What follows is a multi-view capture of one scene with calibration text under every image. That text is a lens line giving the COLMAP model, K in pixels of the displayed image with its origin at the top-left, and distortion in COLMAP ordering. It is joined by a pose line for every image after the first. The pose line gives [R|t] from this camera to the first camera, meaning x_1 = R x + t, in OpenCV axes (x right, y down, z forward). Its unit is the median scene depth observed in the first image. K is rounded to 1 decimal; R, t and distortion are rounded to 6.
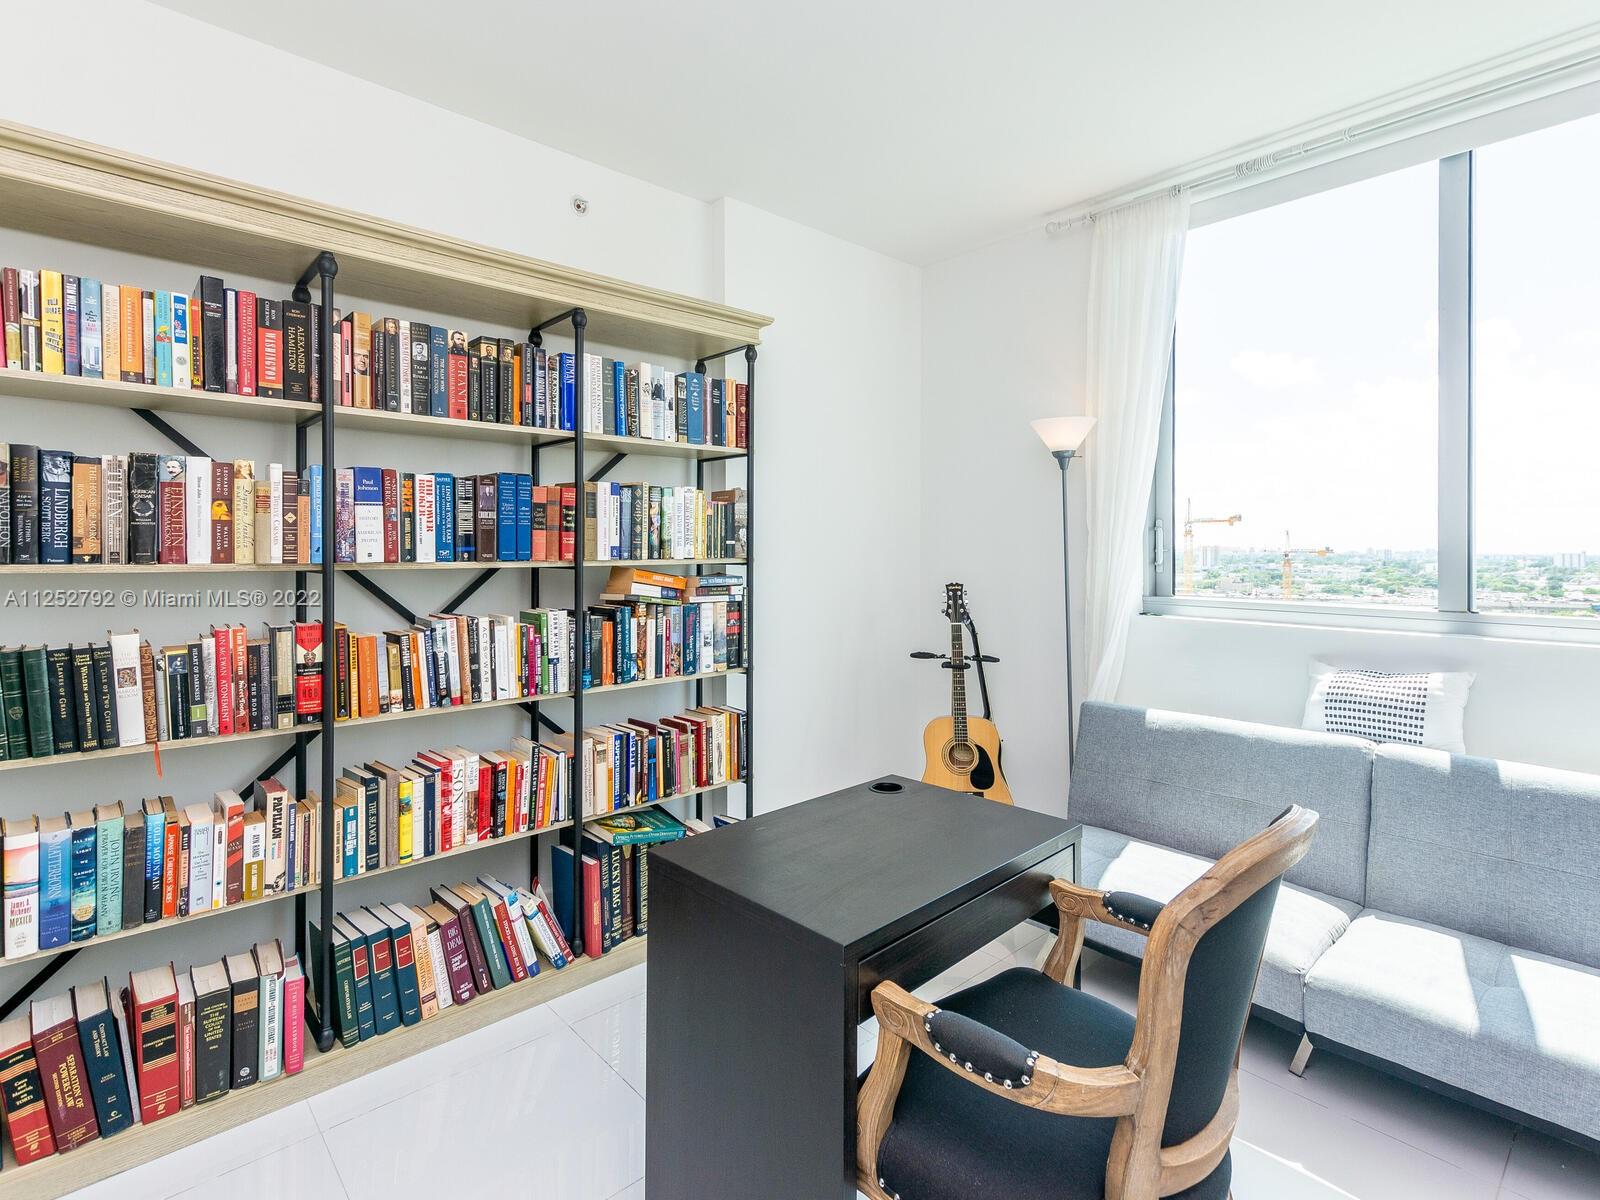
lens RADIAL K [[744.9, 0, 801.2], [0, 744.9, 605.7], [0, 0, 1]] dist [0.001317, 0.016628]
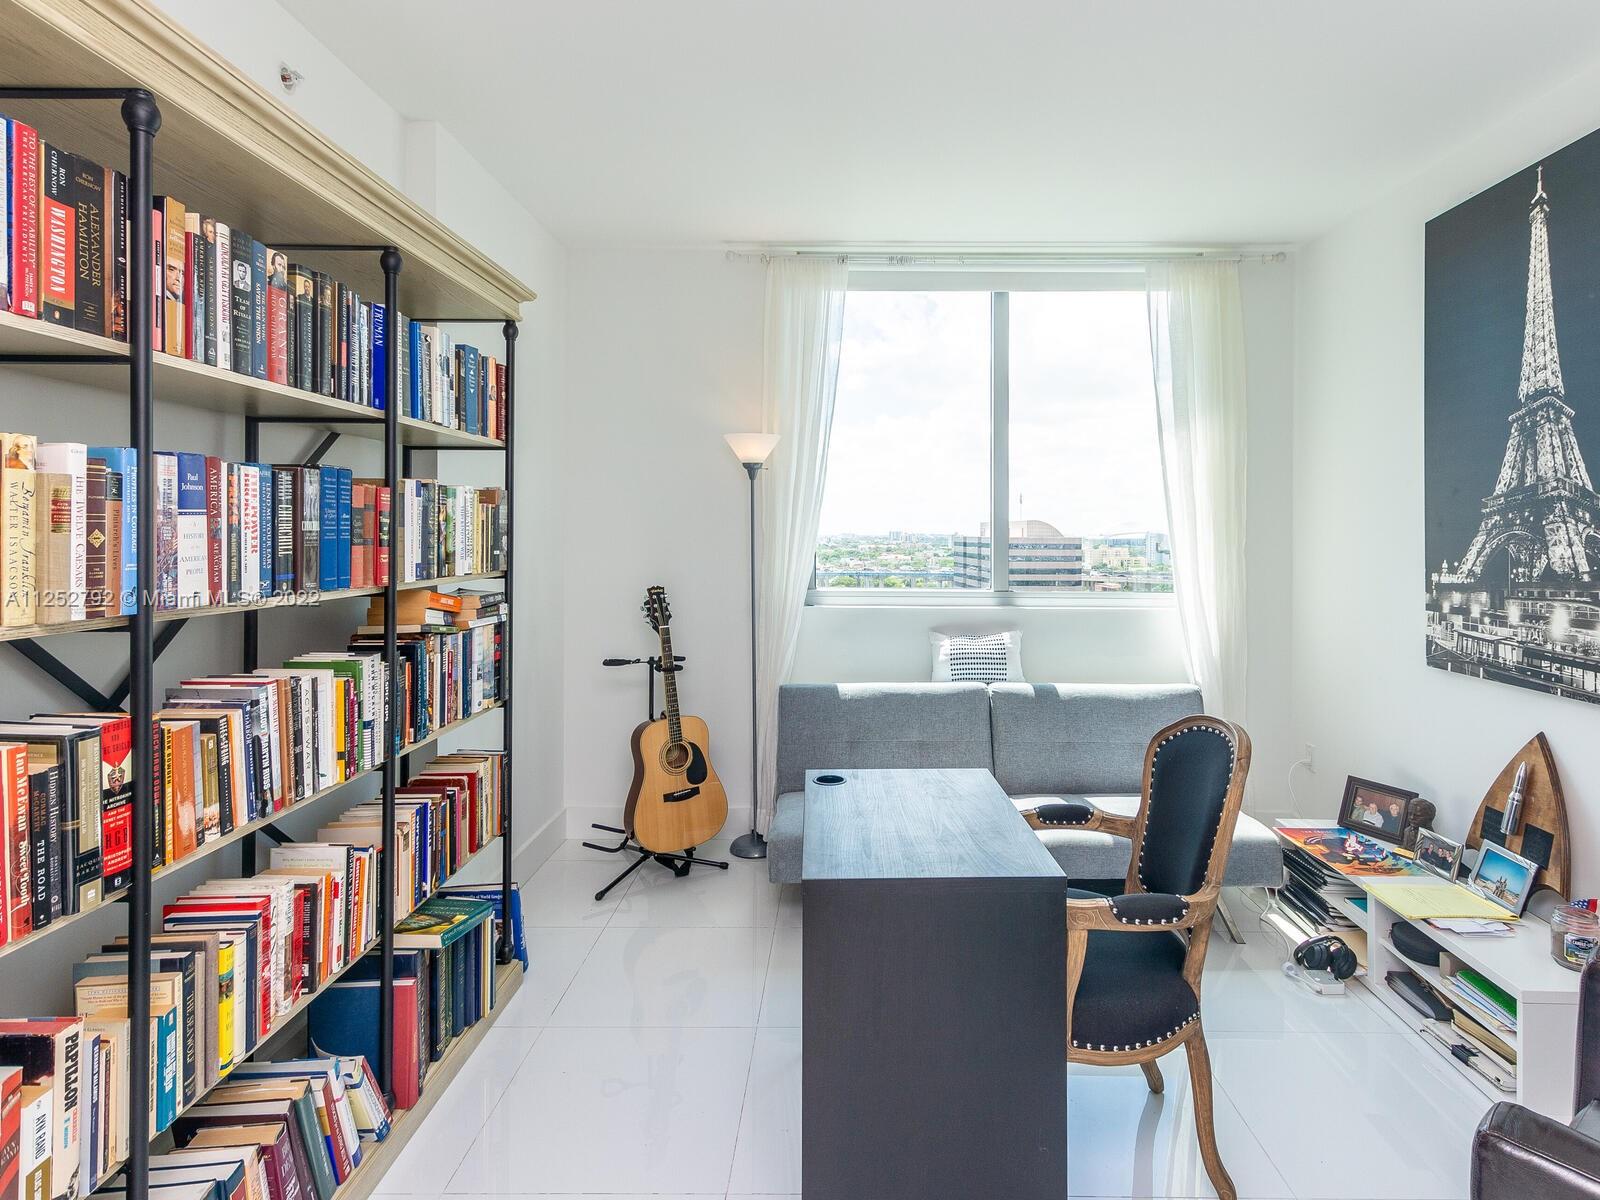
lens RADIAL K [[793.8, 0, 804.0], [0, 793.8, 604.4], [0, 0, 1]] dist [0.011900, -0.002341]
pose [[0.711156, -0.063912, 0.700123, -0.574469], [0.055866, 0.997847, 0.034343, -0.045805], [-0.700811, 0.014690, 0.713195, 0.147345]]
